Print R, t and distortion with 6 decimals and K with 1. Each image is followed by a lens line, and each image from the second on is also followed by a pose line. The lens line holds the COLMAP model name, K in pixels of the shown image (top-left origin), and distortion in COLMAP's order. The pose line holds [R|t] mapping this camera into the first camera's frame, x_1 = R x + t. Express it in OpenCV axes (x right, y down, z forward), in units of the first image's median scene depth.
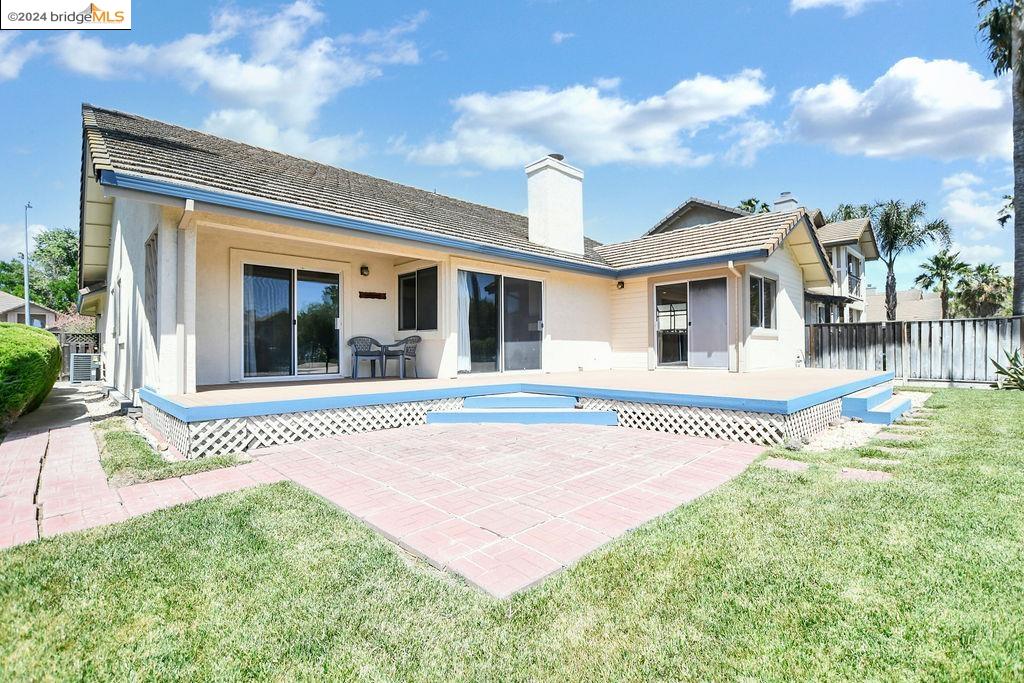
lens RADIAL K [[471.9, 0, 511.7], [0, 471.9, 344.0], [0, 0, 1]] dist [-0.033653, 0.000174]
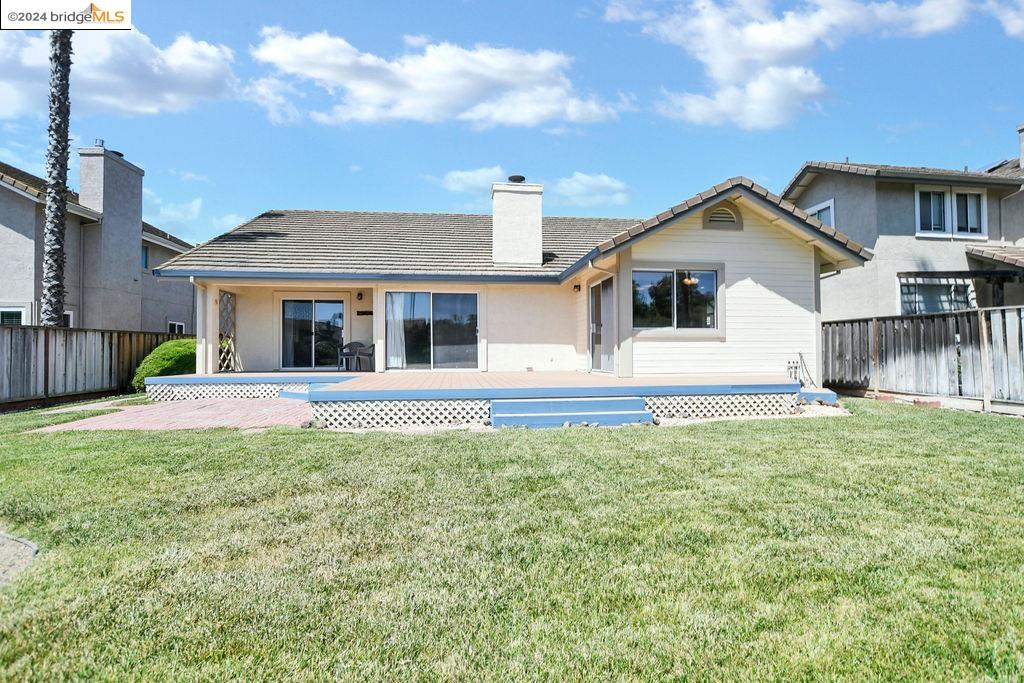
lens RADIAL K [[471.9, 0, 507.5], [0, 471.9, 341.6], [0, 0, 1]] dist [-0.033653, 0.000174]
pose [[0.799248, -0.009359, -0.600928, 0.906235], [0.004818, 0.999946, -0.009165, -0.002808], [0.600982, 0.004430, 0.799250, 0.124961]]
